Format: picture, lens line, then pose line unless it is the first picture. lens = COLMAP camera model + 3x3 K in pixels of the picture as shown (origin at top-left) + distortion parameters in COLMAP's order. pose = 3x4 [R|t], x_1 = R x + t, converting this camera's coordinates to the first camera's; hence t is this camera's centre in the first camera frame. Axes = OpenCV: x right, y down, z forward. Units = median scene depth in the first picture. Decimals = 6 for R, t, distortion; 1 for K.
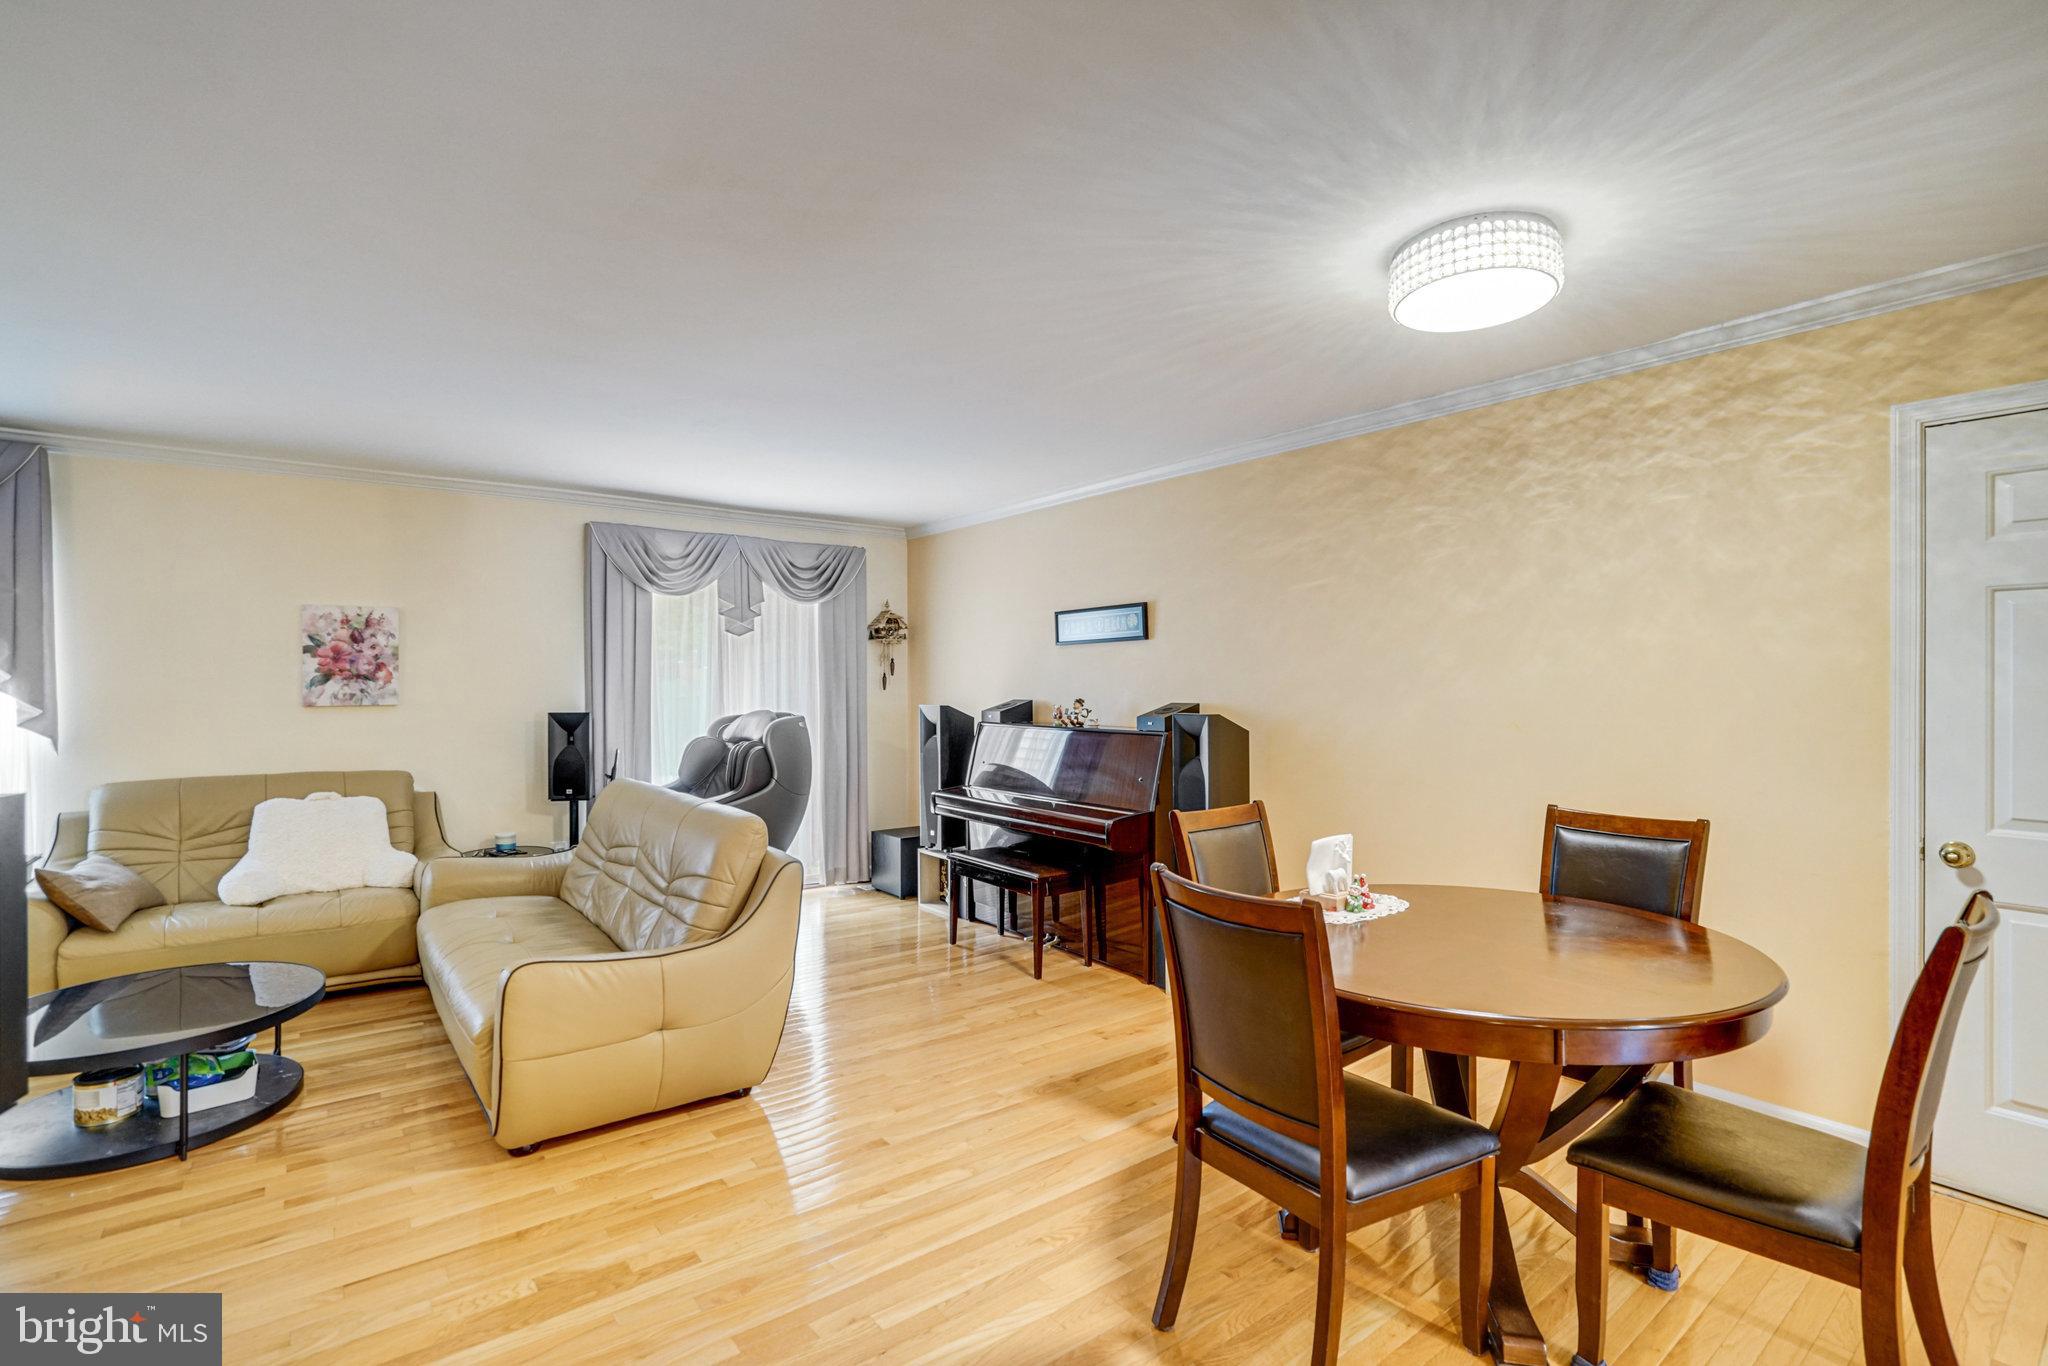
lens RADIAL K [[992.4, 0, 1063.3], [0, 992.4, 685.5], [0, 0, 1]] dist [-0.048006, 0.023968]
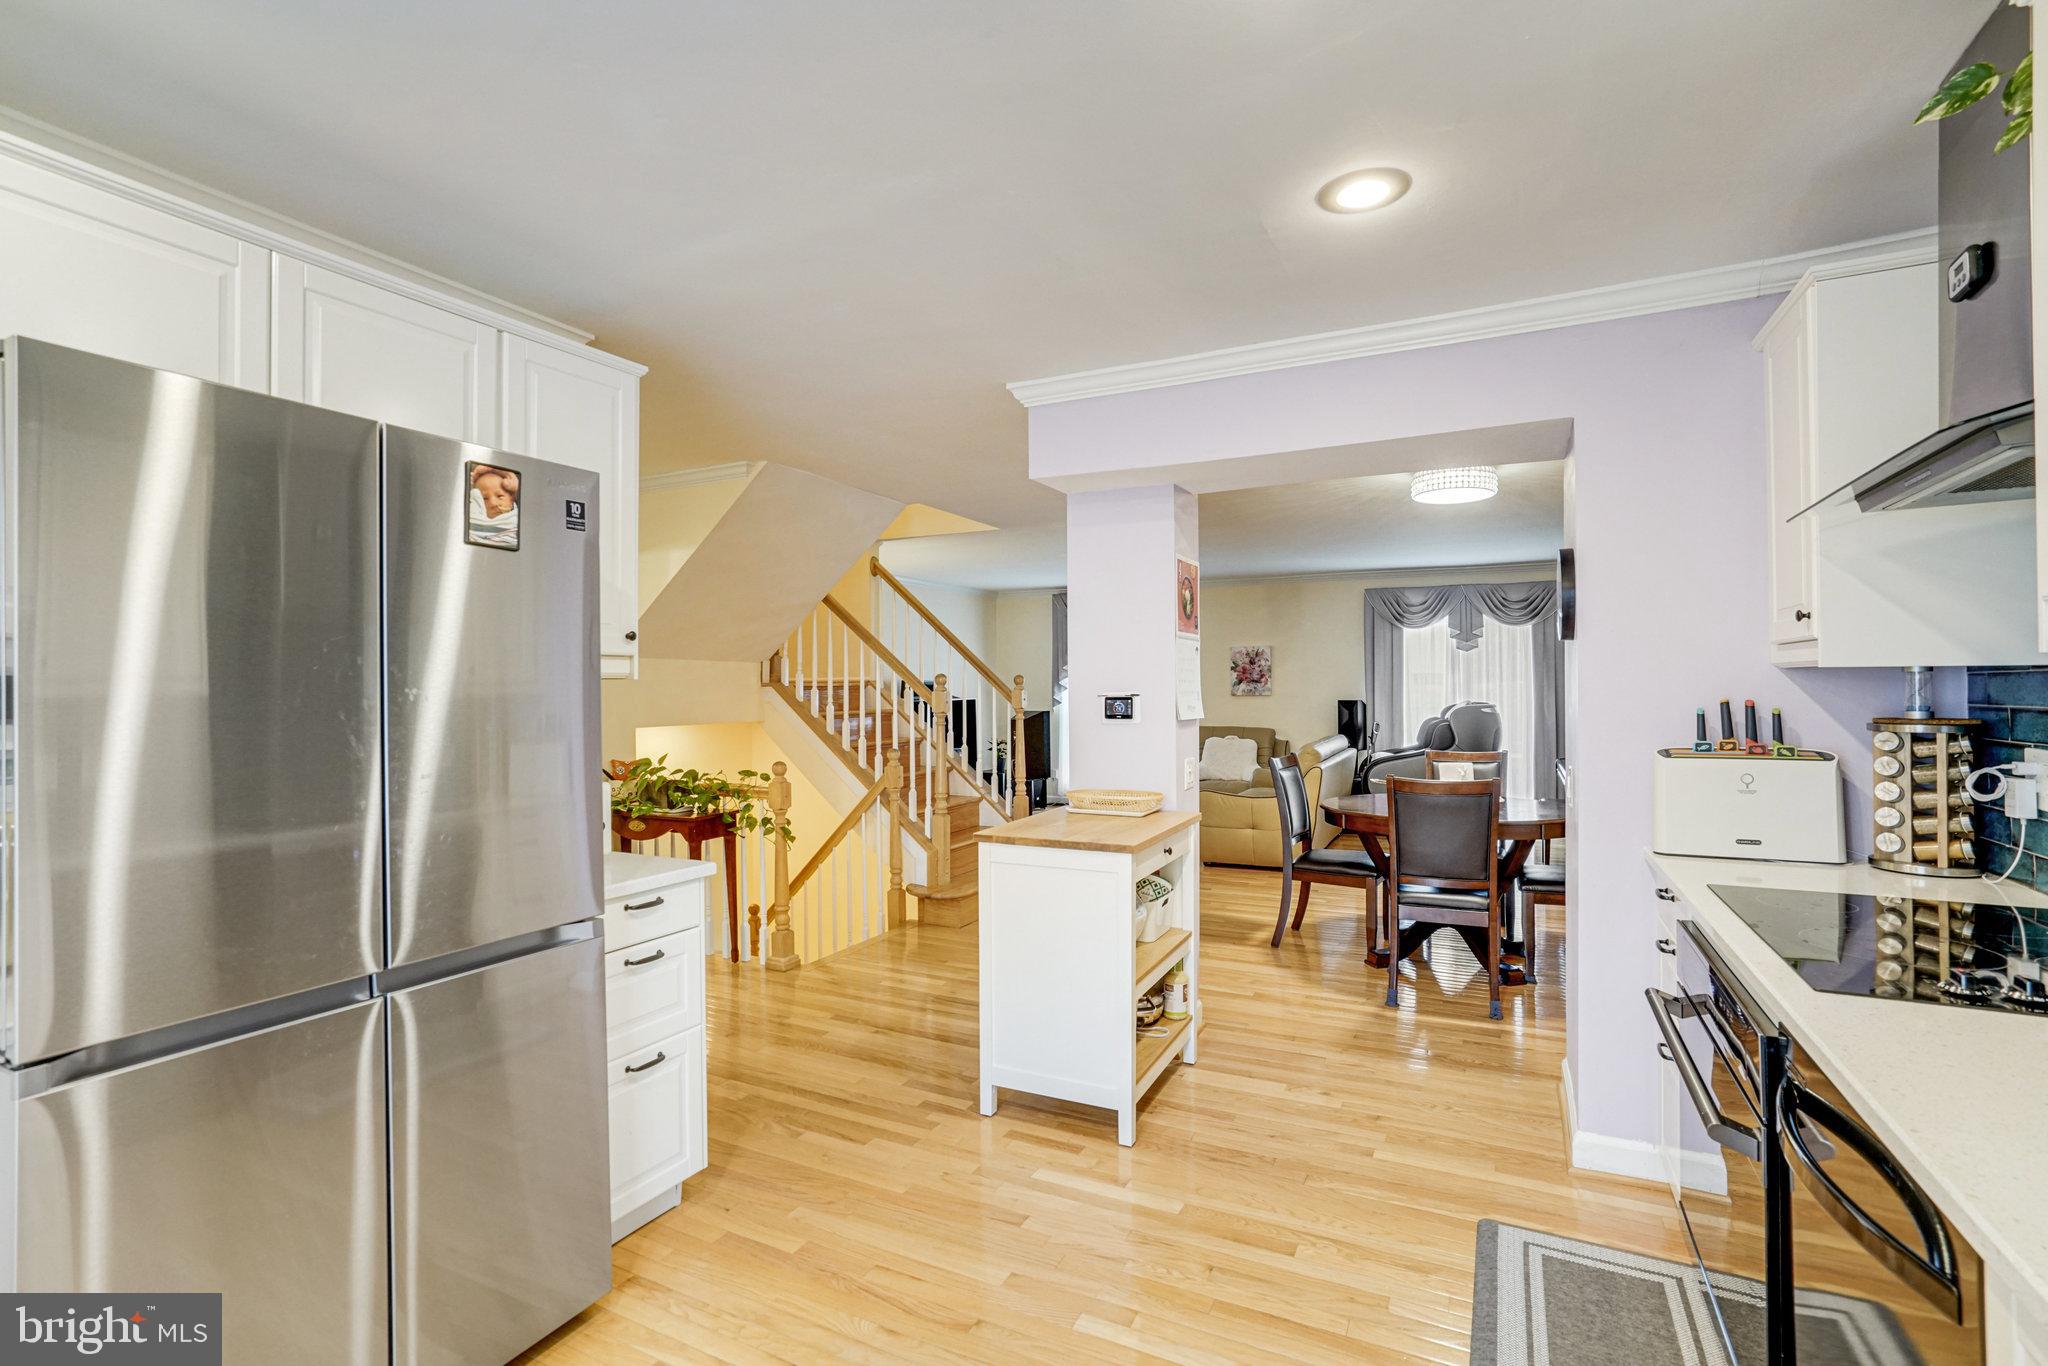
lens RADIAL K [[945.2, 0, 1059.3], [0, 945.2, 684.4], [0, 0, 1]] dist [-0.001237, 0.001050]
pose [[0.468954, -0.003729, -0.883214, 0.988965], [0.006326, 0.999980, -0.000863, -0.003454], [0.883200, -0.005183, 0.468968, -0.336090]]
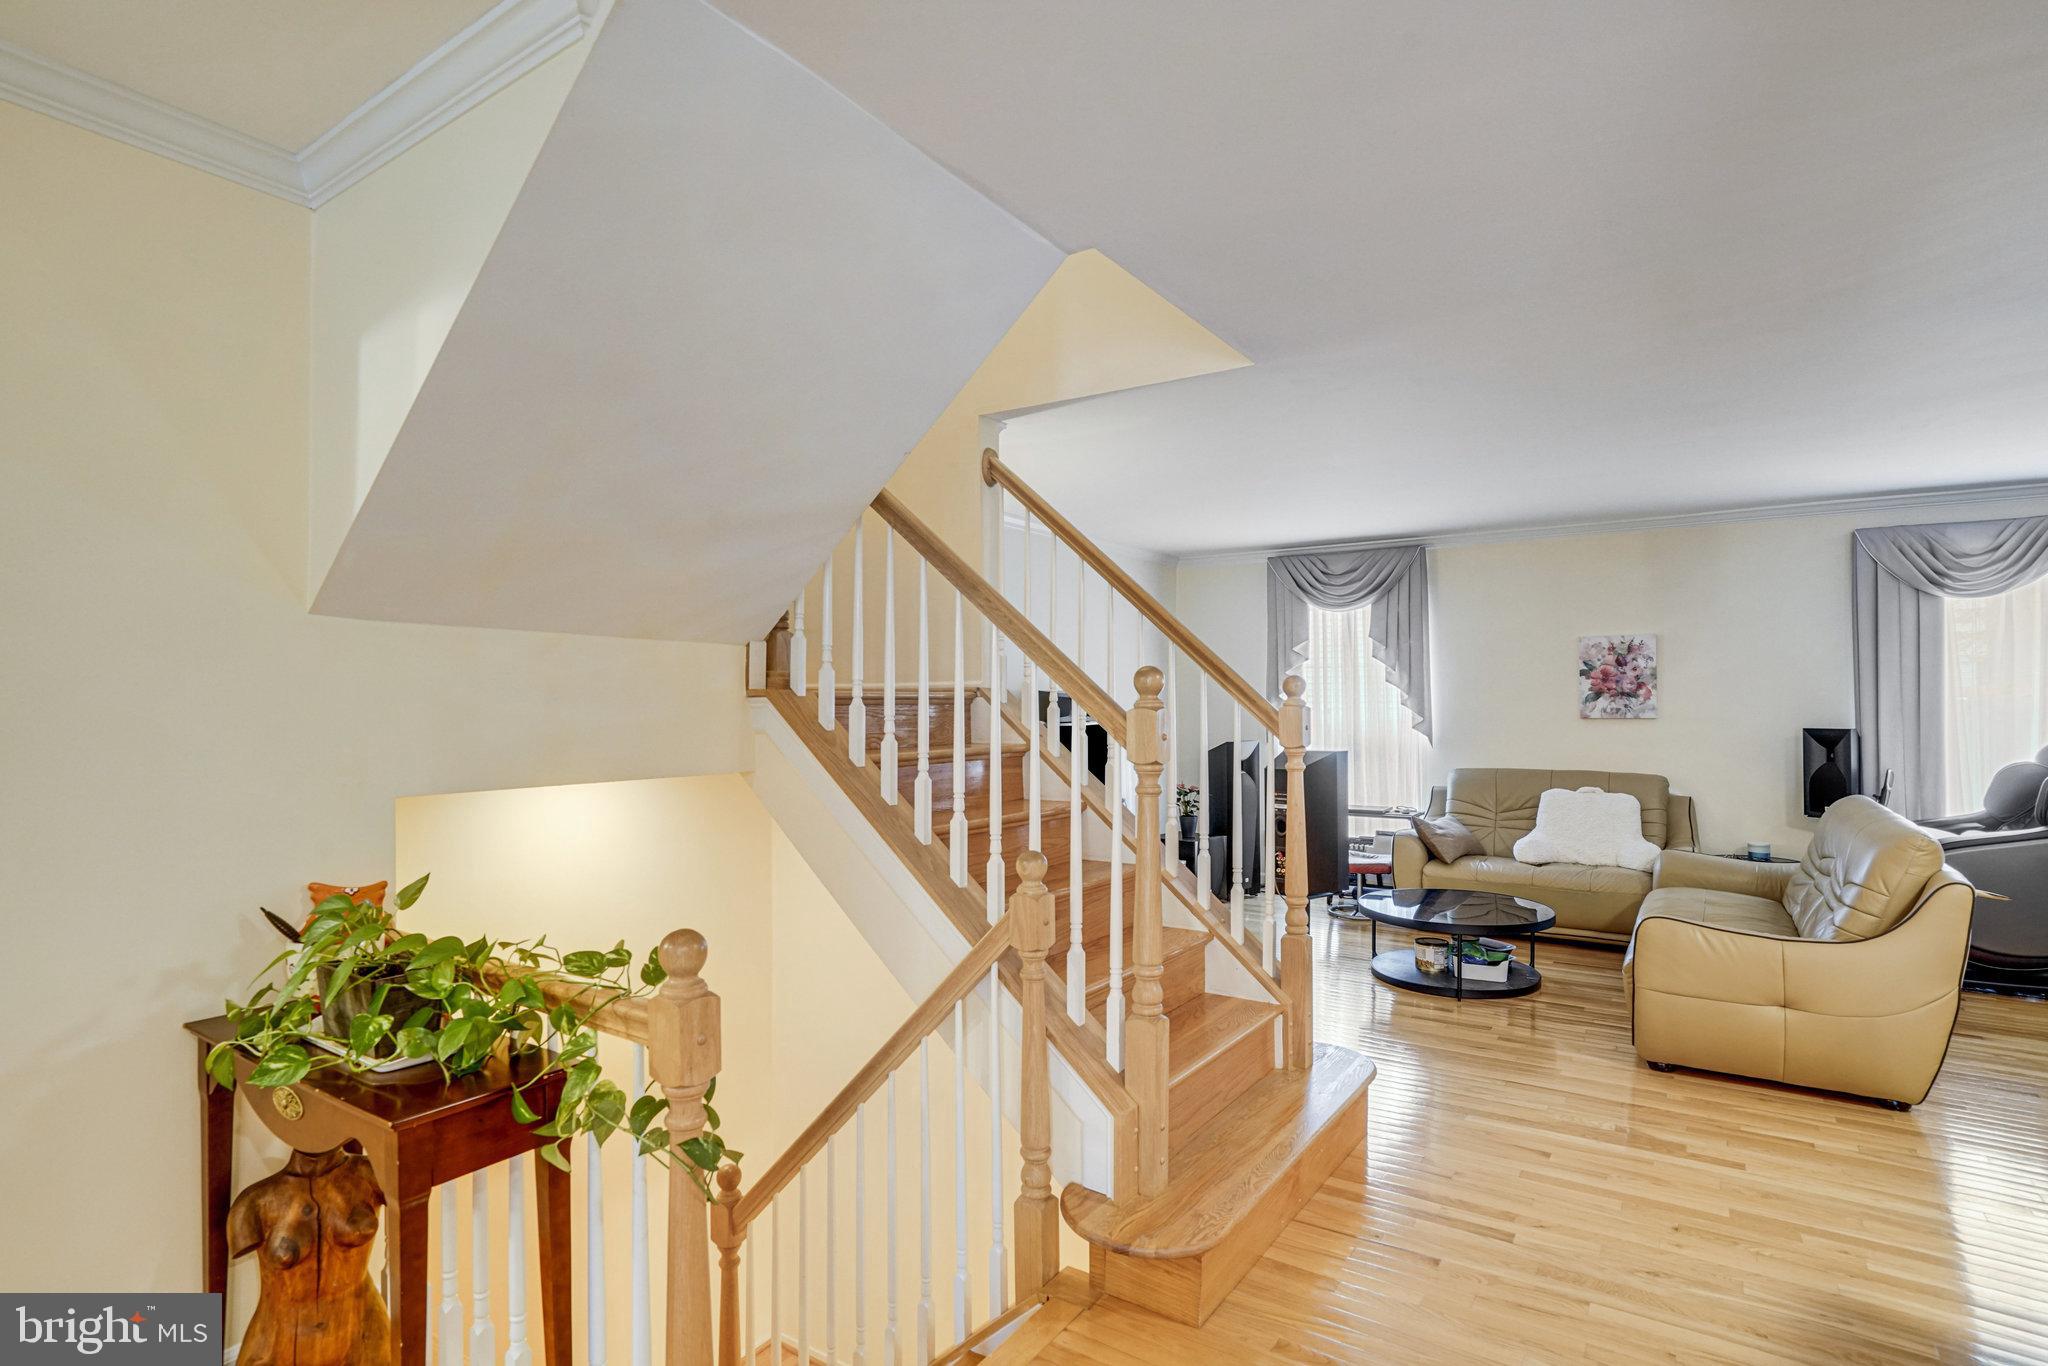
lens RADIAL K [[945.2, 0, 1059.3], [0, 945.2, 684.4], [0, 0, 1]] dist [-0.001237, 0.001050]
pose [[0.355167, -0.019487, -0.934600, 0.139036], [0.002392, 0.999798, -0.019938, 0.000555], [0.934800, 0.004846, 0.355142, -0.072127]]
